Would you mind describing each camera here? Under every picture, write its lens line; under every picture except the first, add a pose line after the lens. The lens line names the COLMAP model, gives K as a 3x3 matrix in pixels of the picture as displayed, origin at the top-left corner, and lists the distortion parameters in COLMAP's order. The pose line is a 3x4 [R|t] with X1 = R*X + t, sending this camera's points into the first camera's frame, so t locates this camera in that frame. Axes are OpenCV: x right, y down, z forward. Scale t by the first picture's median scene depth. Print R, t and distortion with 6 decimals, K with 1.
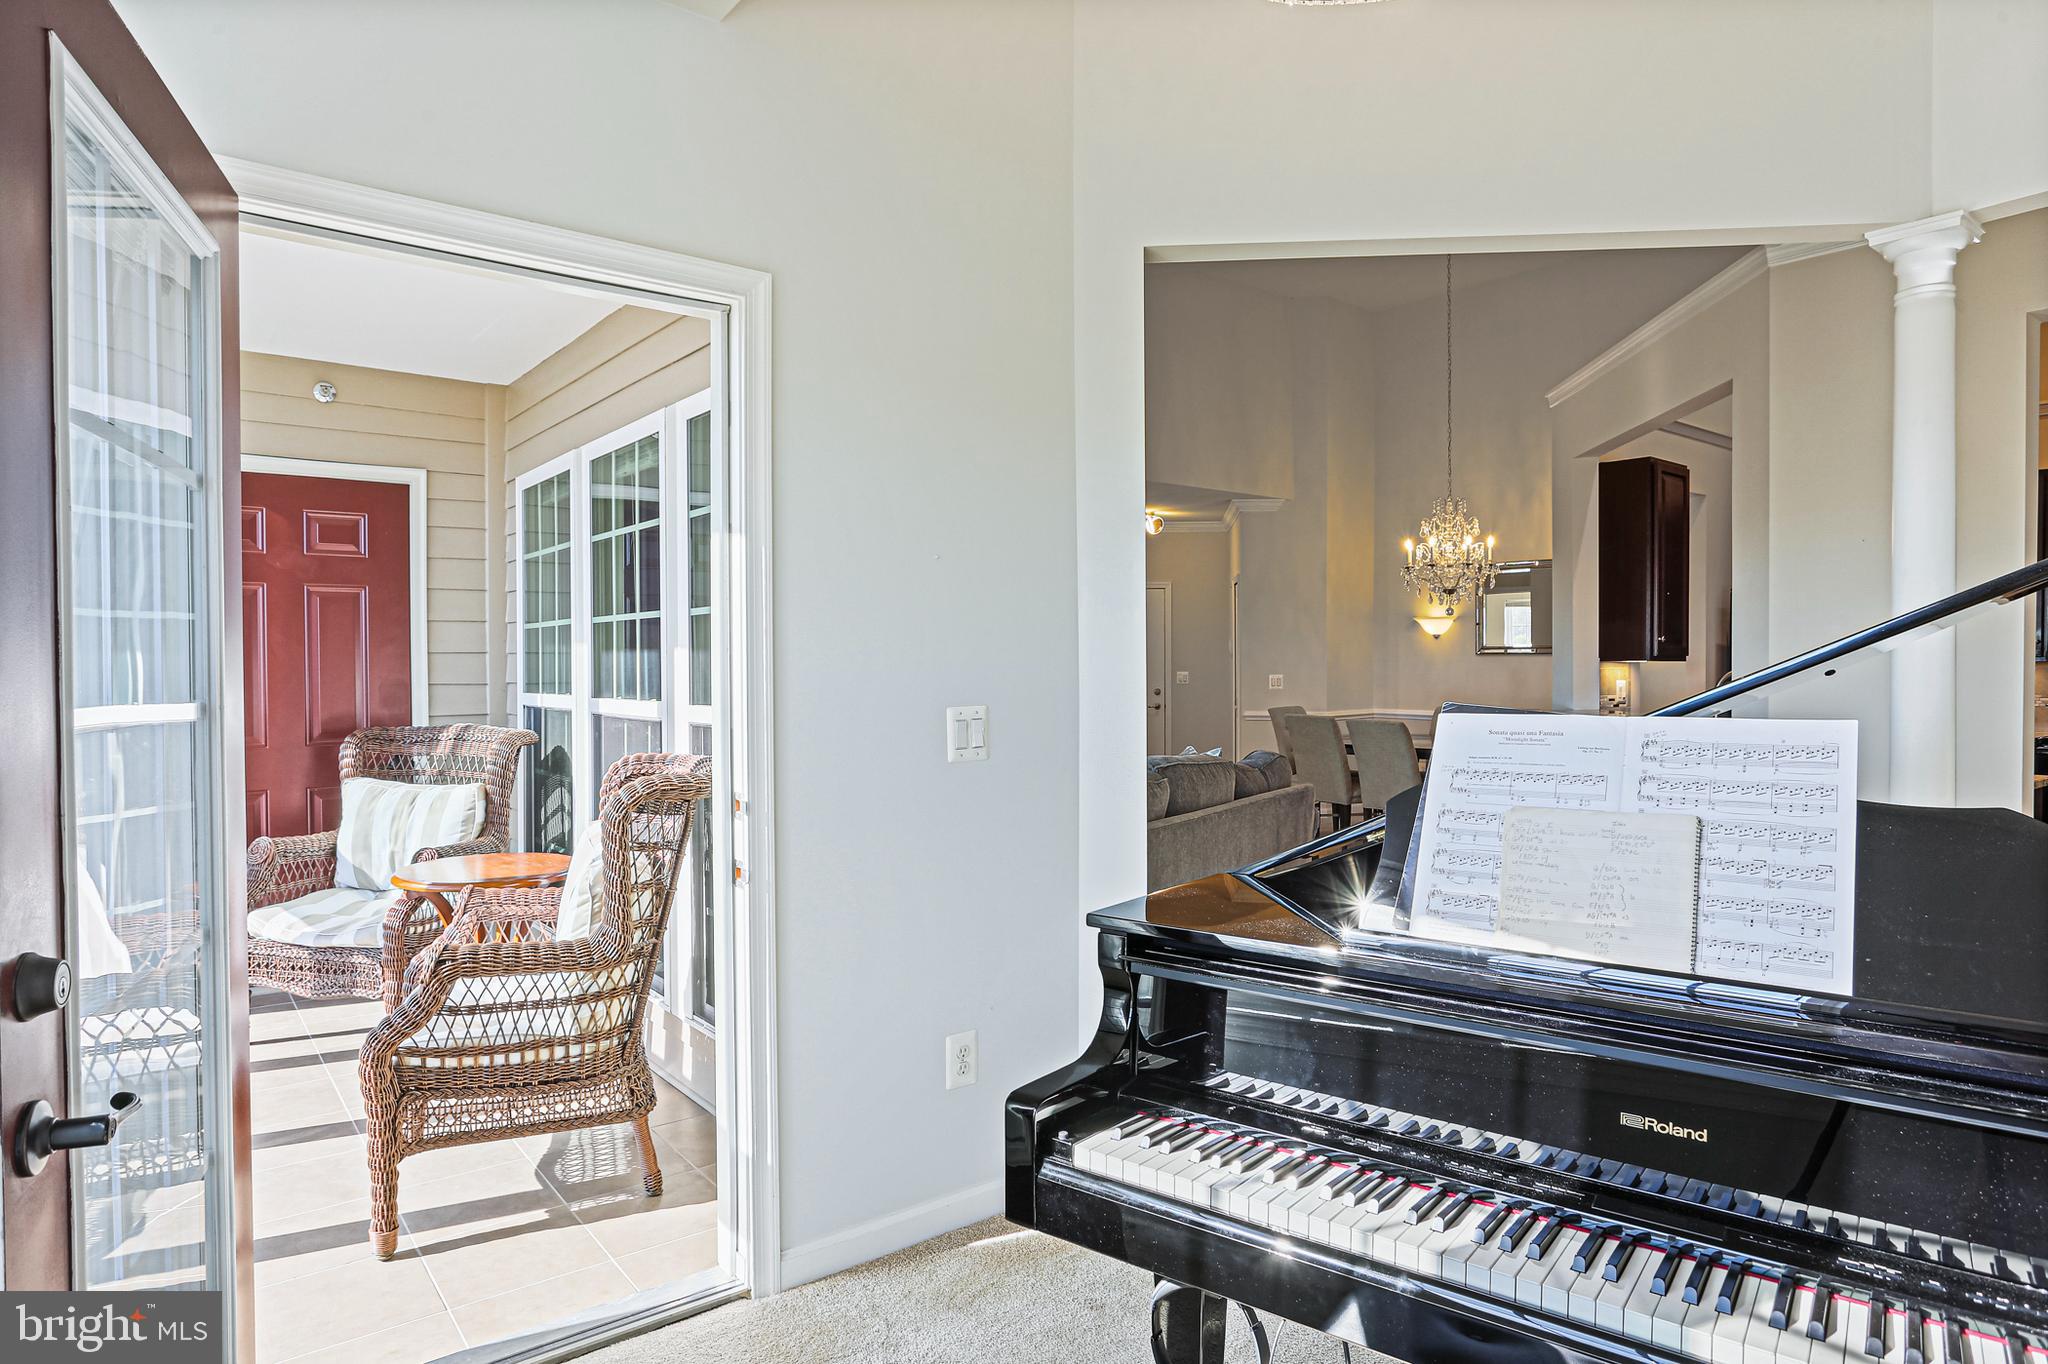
lens RADIAL K [[1183.2, 0, 1013.7], [0, 1183.2, 679.7], [0, 0, 1]] dist [-0.044746, 0.028913]
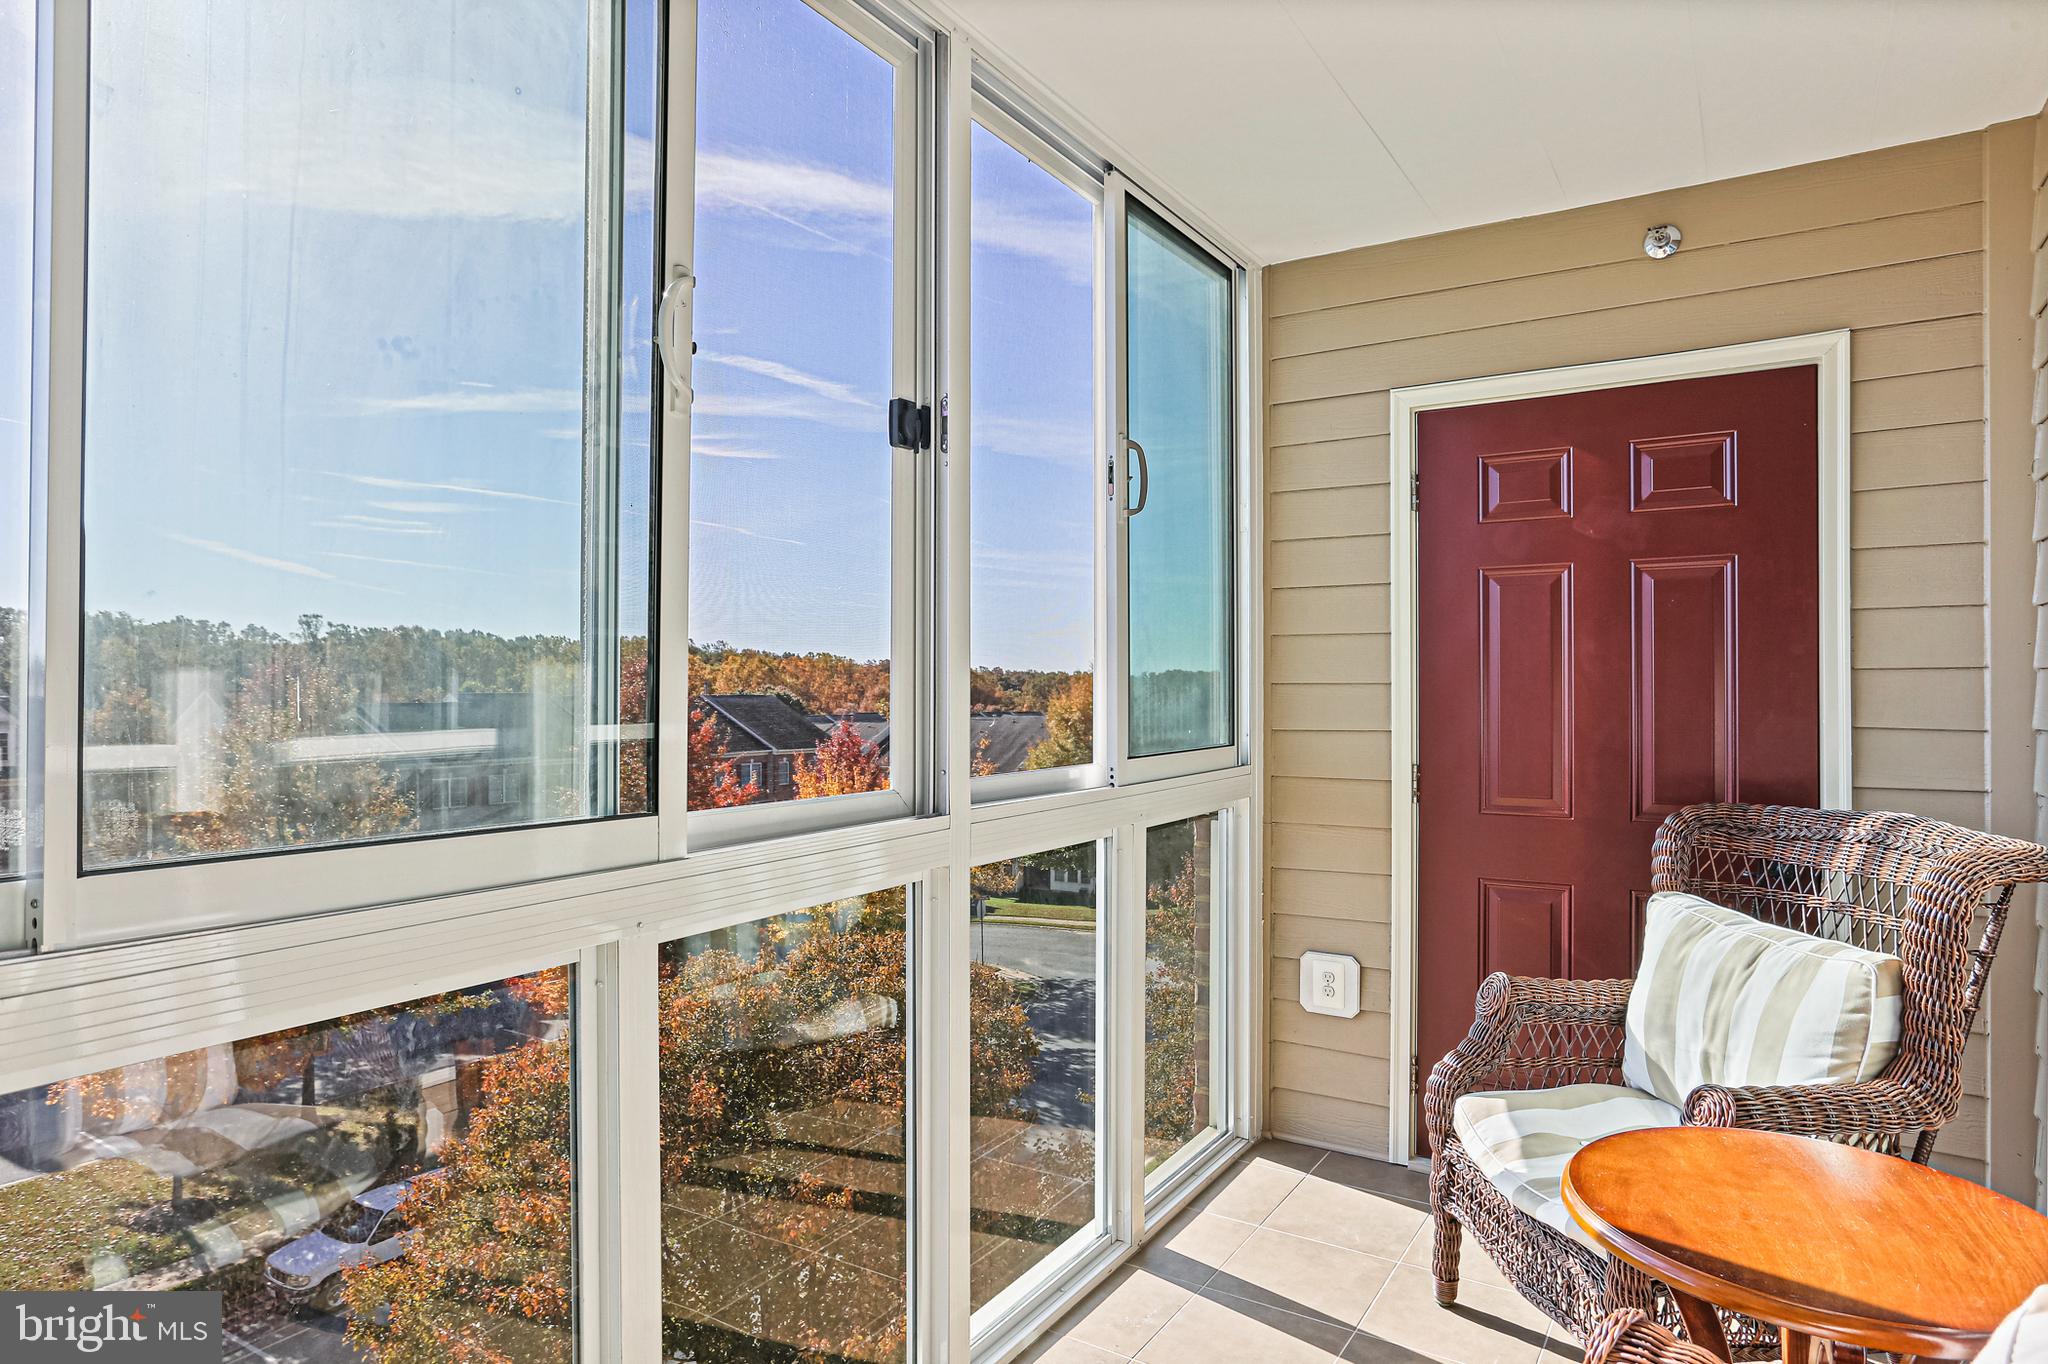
lens RADIAL K [[1183.2, 0, 1013.7], [0, 1183.2, 679.7], [0, 0, 1]] dist [-0.044746, 0.028913]
pose [[0.334551, -0.001623, -0.942376, -0.142722], [-0.015766, 0.999849, -0.007319, -0.009199], [0.942246, 0.017306, 0.334475, 0.522596]]
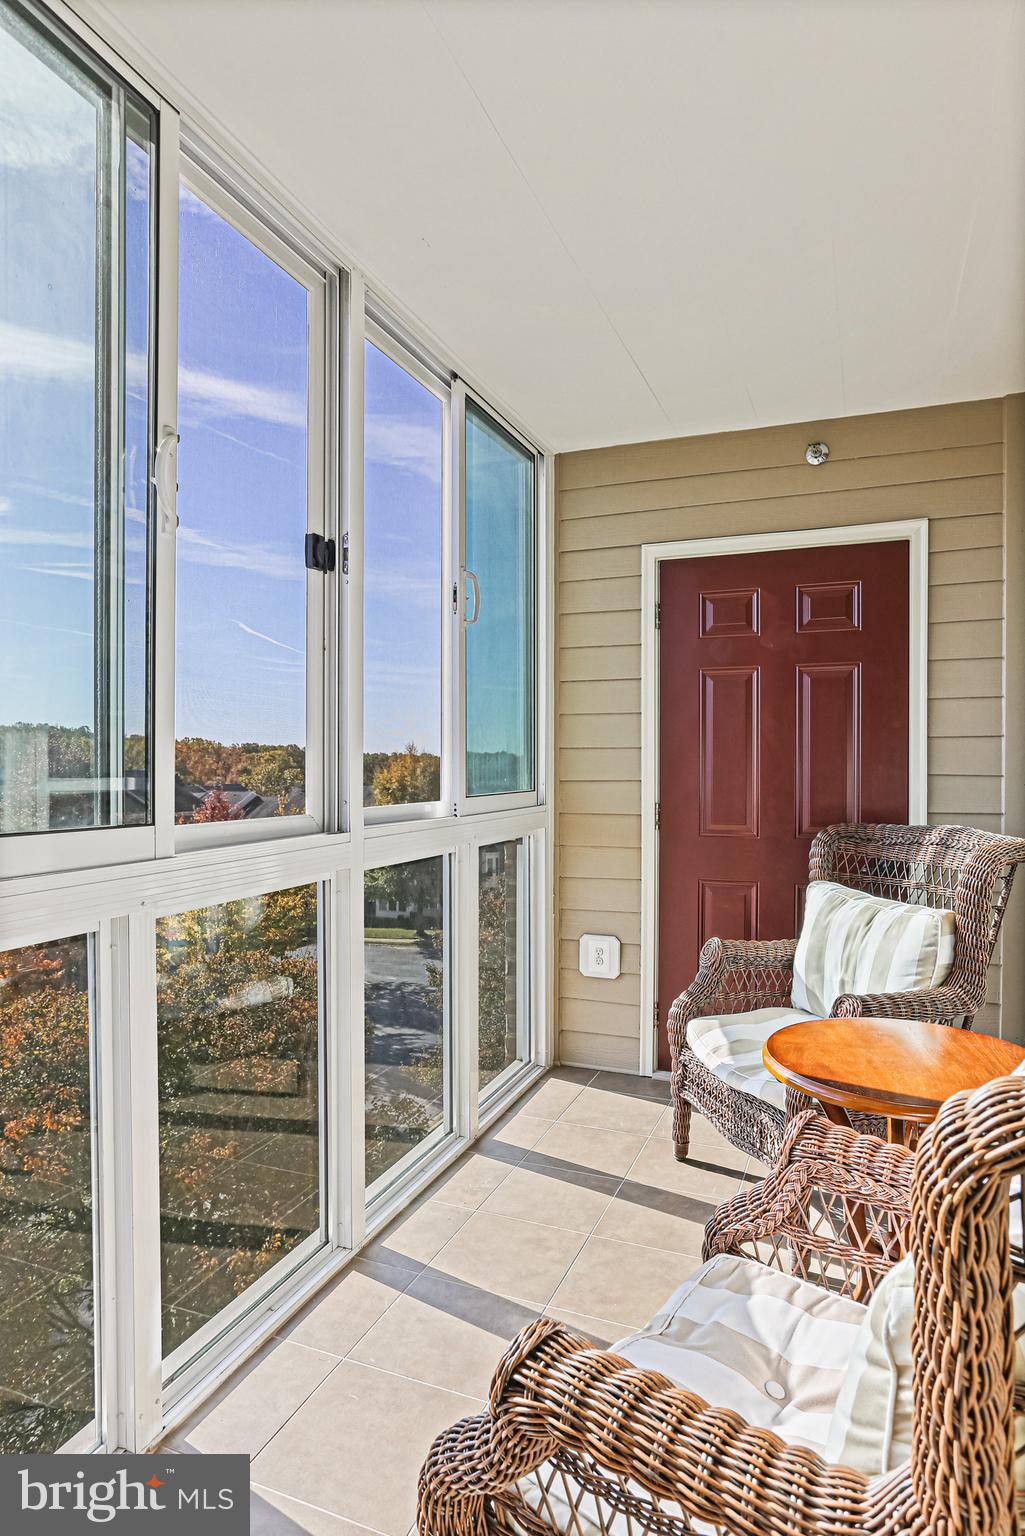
lens RADIAL K [[887.4, 0, 515.3], [0, 887.4, 778.2], [0, 0, 1]] dist [-0.044746, 0.028913]
pose [[0.507100, 0.016356, -0.861732, -0.121363], [-0.014317, 0.999842, 0.010553, 0.004566], [0.861768, 0.006986, 0.507254, 0.484884]]
